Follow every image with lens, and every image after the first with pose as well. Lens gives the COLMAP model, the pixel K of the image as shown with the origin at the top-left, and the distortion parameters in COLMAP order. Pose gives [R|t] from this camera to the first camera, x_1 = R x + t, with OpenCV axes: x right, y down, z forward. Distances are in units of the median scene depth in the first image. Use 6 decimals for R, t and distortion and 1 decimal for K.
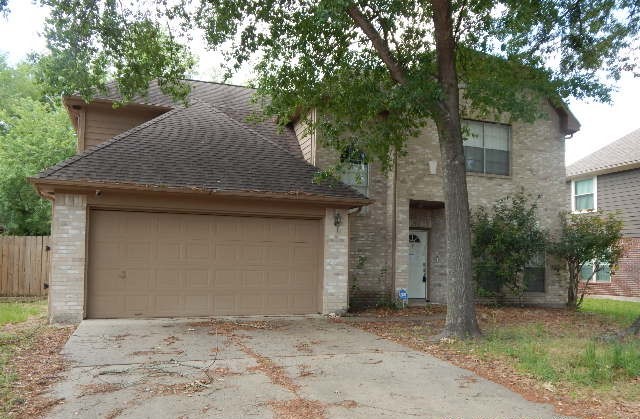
lens RADIAL K [[528.8, 0, 321.8], [0, 528.8, 214.9], [0, 0, 1]] dist [-0.057604, -0.013543]
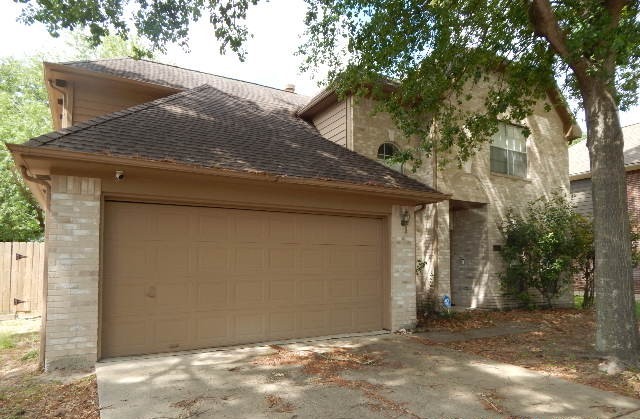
lens RADIAL K [[423.9, 0, 319.1], [0, 423.9, 224.3], [0, 0, 1]] dist [-0.042417, 0.006148]
pose [[0.985971, 0.003042, 0.166890, -0.220120], [-0.003765, 0.999985, 0.004016, 0.015814], [-0.166876, -0.004588, 0.985967, 0.347261]]
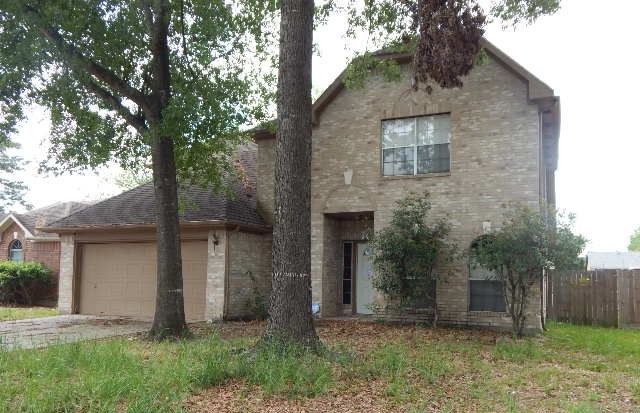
lens RADIAL K [[528.8, 0, 320.2], [0, 528.8, 211.5], [0, 0, 1]] dist [-0.057604, -0.013543]
pose [[0.725629, -0.097795, -0.681101, 0.996472], [0.066351, 0.995181, -0.072202, 0.046582], [0.684879, 0.007201, 0.728621, 0.304306]]
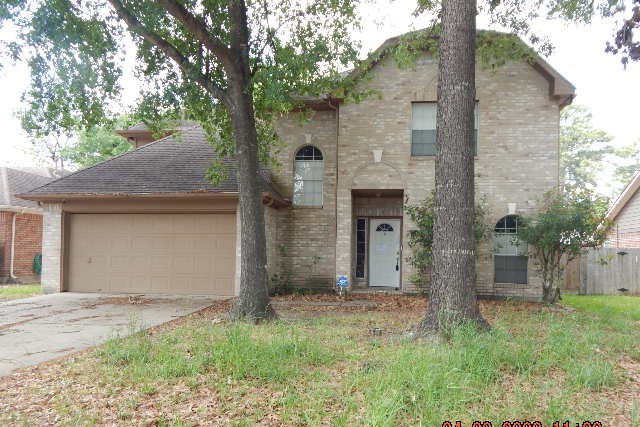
lens RADIAL K [[467.2, 0, 321.1], [0, 467.2, 224.4], [0, 0, 1]] dist [-0.051049, 0.006314]
pose [[0.884030, -0.034751, -0.466138, 0.628174], [0.045030, 0.998926, 0.010929, 0.030423], [0.465257, -0.030652, 0.884645, 0.194145]]
